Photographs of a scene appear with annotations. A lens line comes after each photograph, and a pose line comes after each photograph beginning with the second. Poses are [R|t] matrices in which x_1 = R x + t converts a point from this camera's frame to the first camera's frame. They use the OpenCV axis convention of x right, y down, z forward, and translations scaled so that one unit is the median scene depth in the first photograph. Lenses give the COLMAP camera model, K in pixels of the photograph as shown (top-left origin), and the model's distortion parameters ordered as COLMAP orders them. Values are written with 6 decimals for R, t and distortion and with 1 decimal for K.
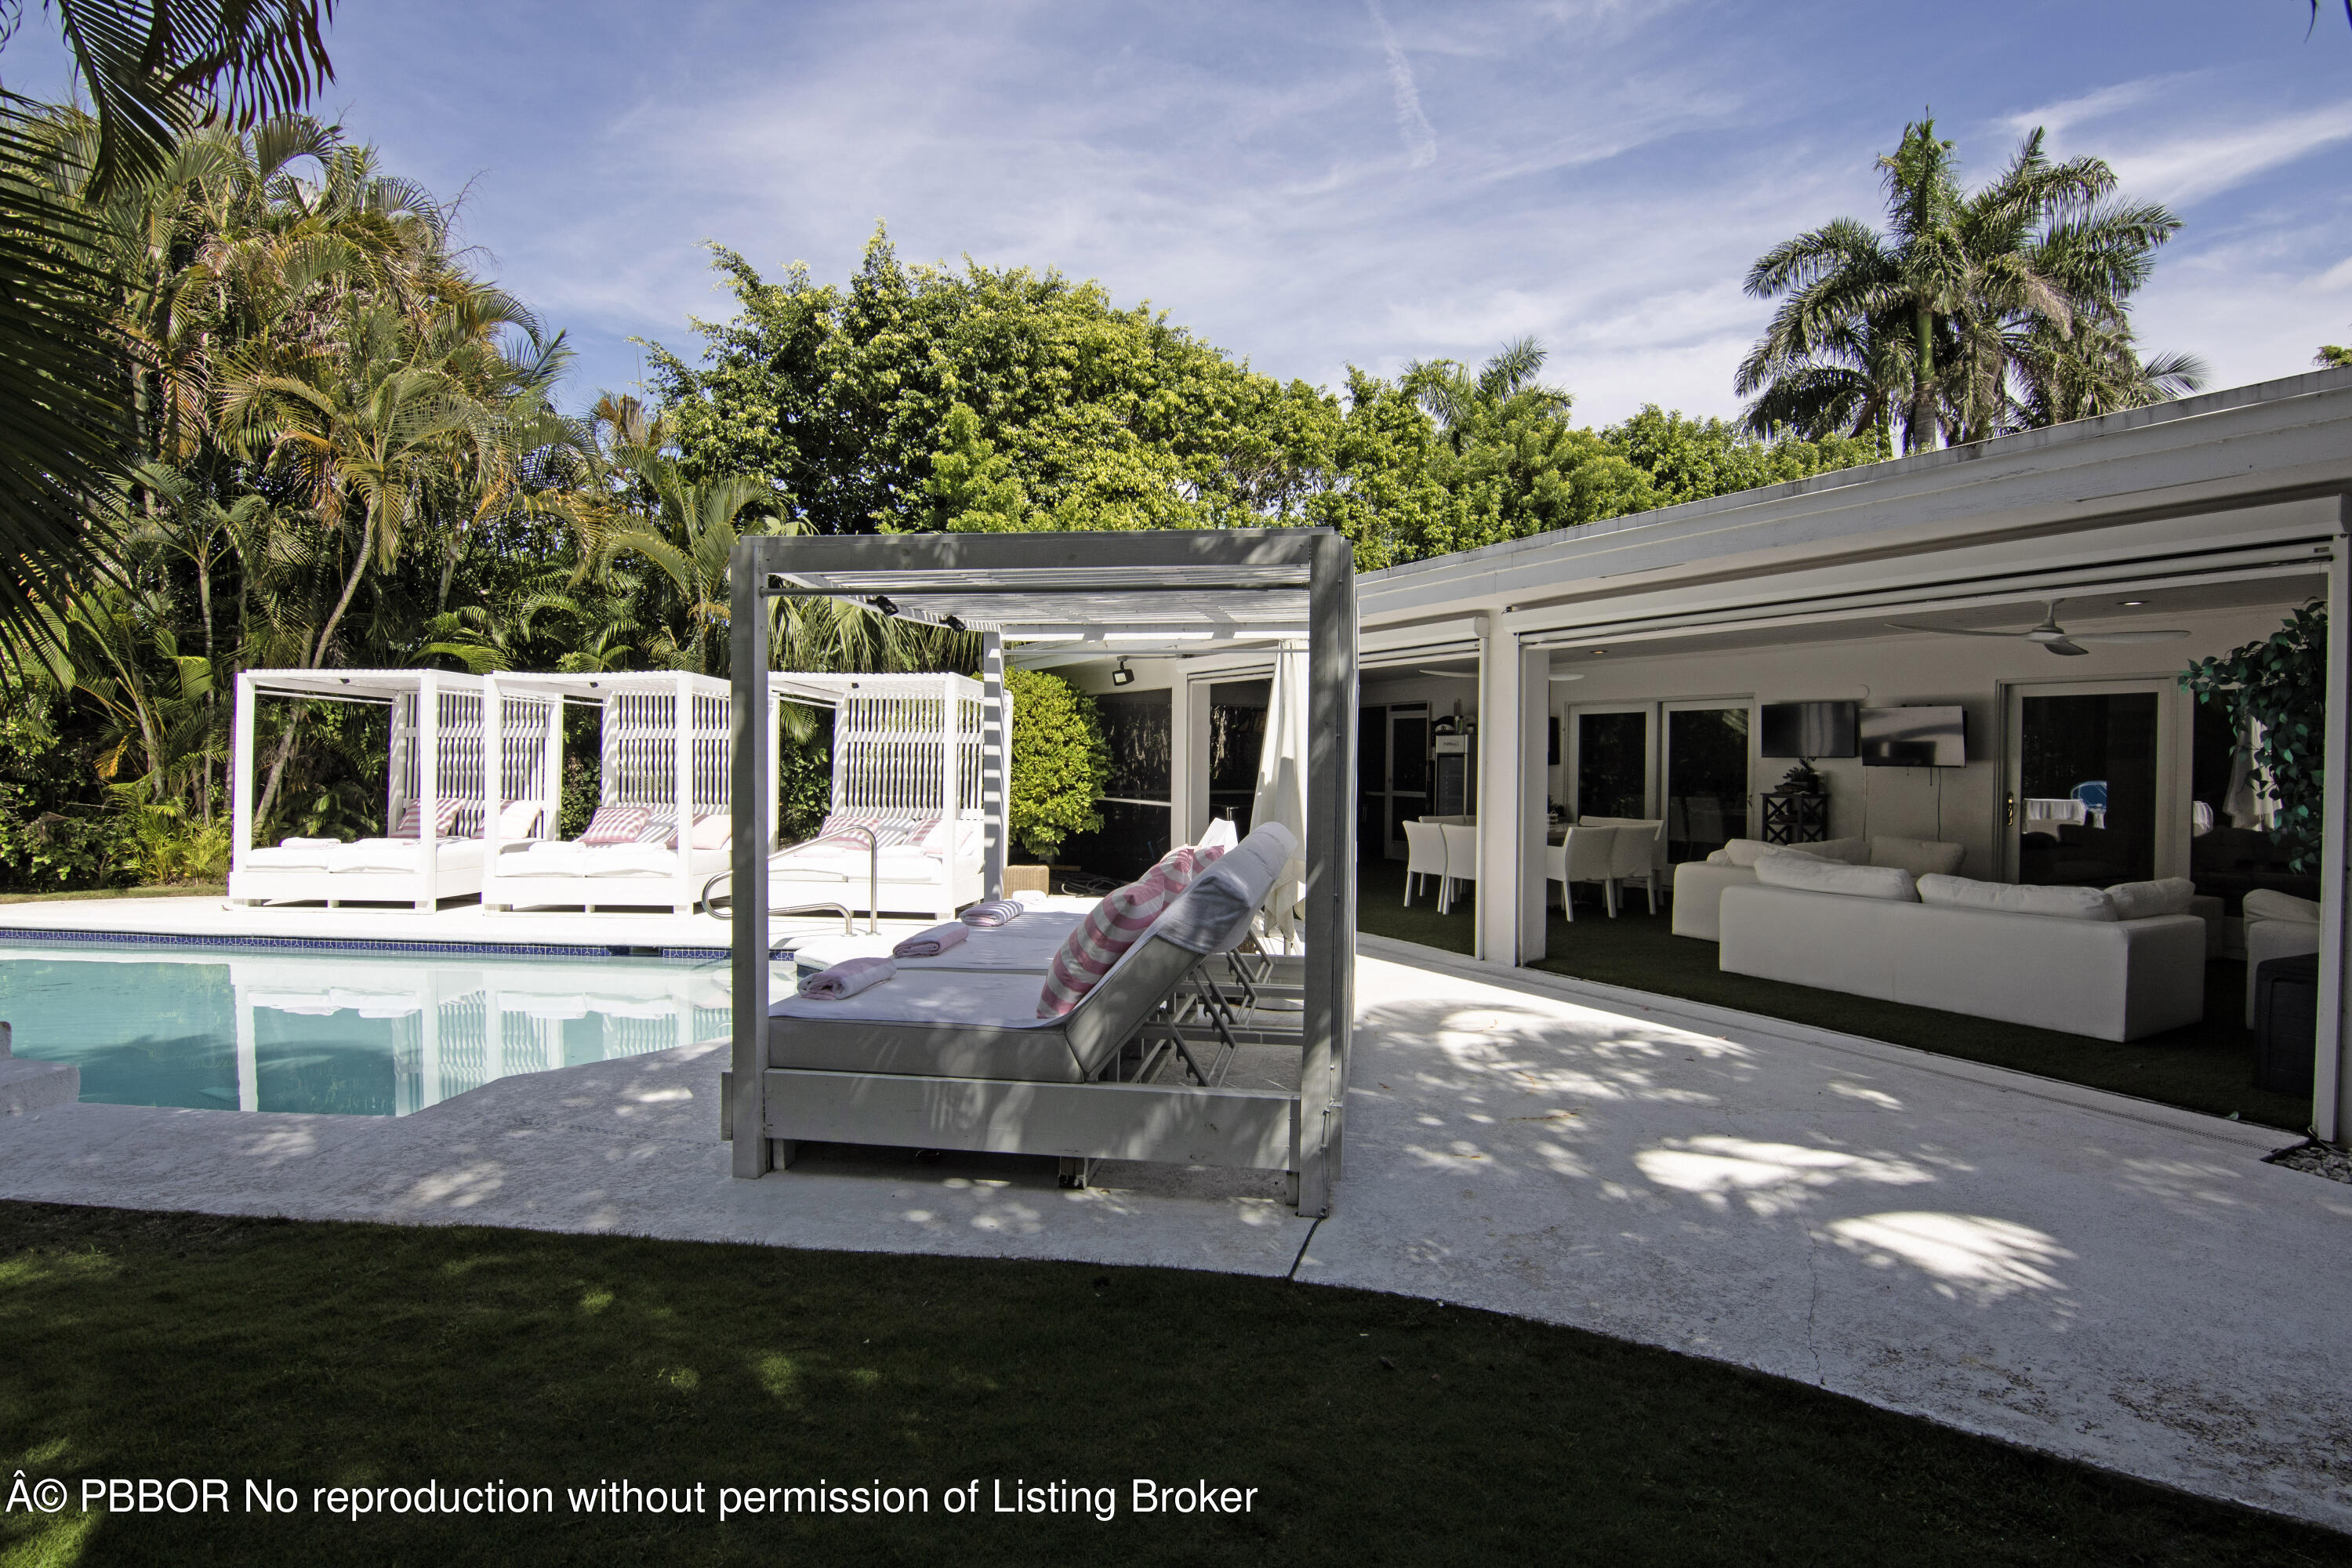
lens RADIAL K [[1190.1, 0, 1176.0], [0, 1190.1, 784.0], [0, 0, 1]] dist [-0.019541, -0.000510]
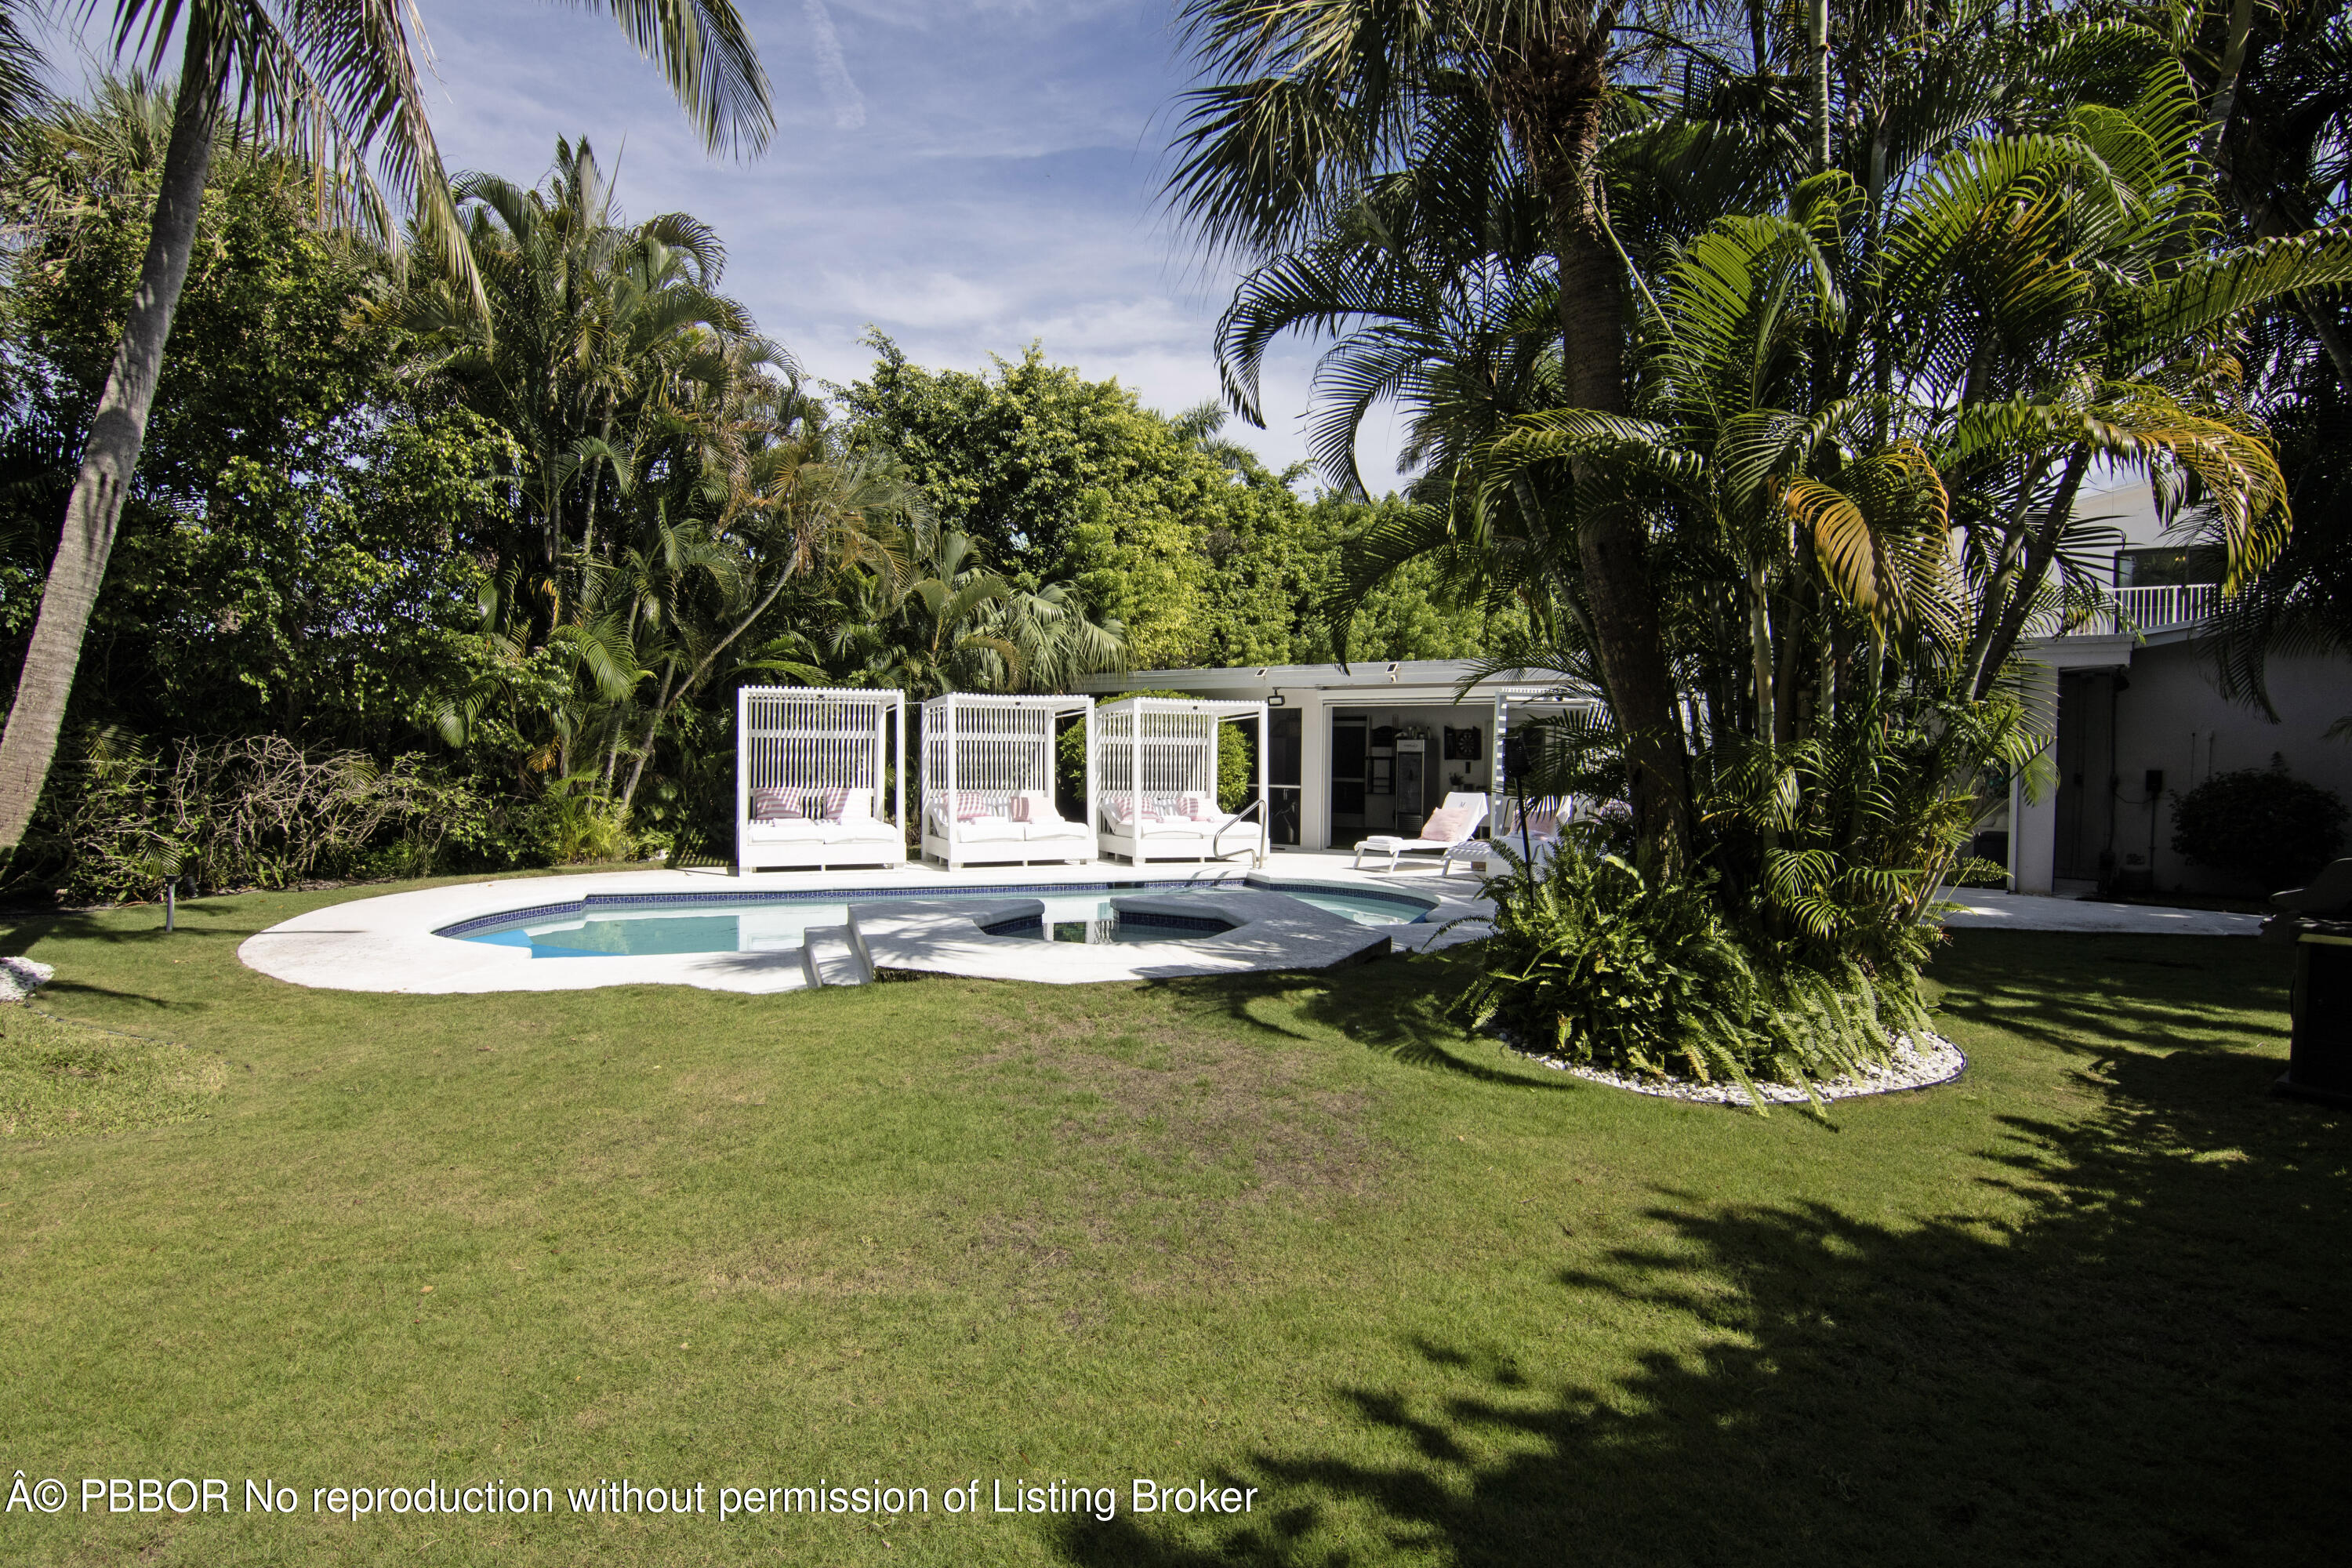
lens RADIAL K [[1207.6, 0, 1176.1], [0, 1207.6, 817.3], [0, 0, 1]] dist [-0.026280, -0.000267]
pose [[0.904874, -0.021393, 0.425141, -1.166205], [0.004000, 0.999120, 0.041761, -0.010785], [-0.425660, -0.036088, 0.904163, -0.462512]]
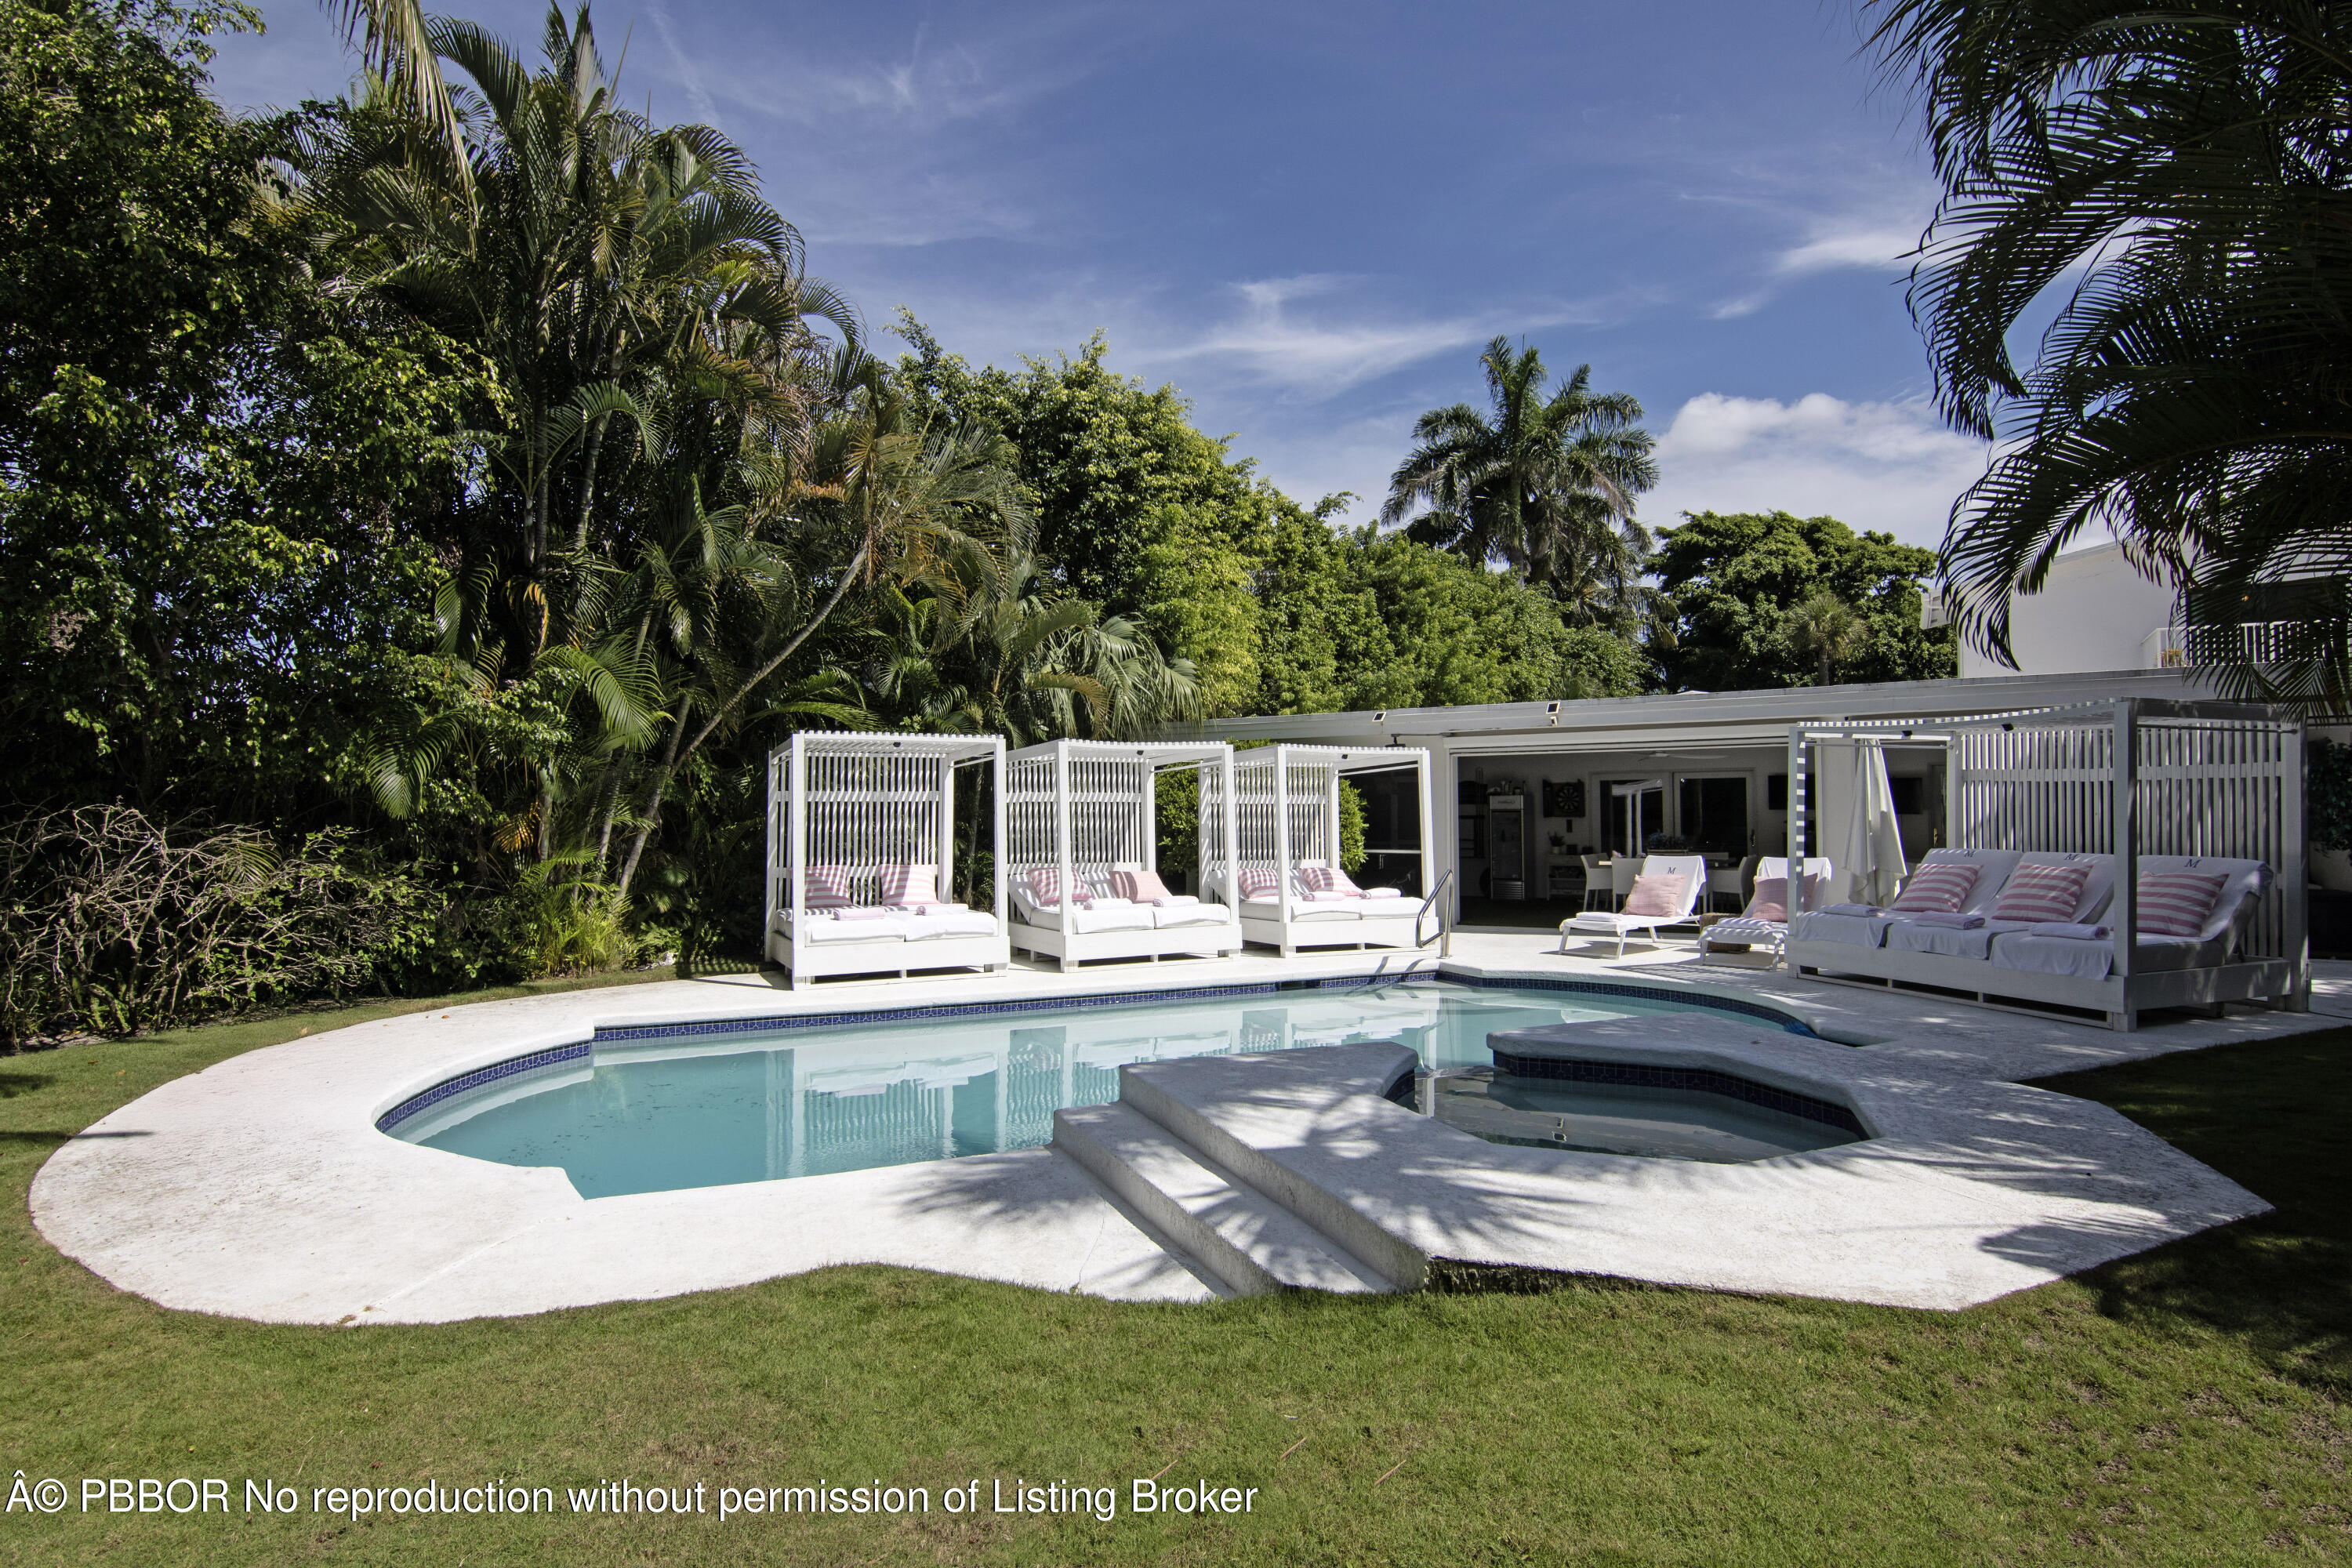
lens RADIAL K [[1182.4, 0, 1173.8], [0, 1182.4, 812.7], [0, 0, 1]] dist [-0.025819, -0.000995]
pose [[0.867373, -0.011660, 0.497522, -1.262330], [0.021831, 0.999655, -0.014632, -0.015355], [-0.497180, 0.023553, 0.867328, 0.053484]]
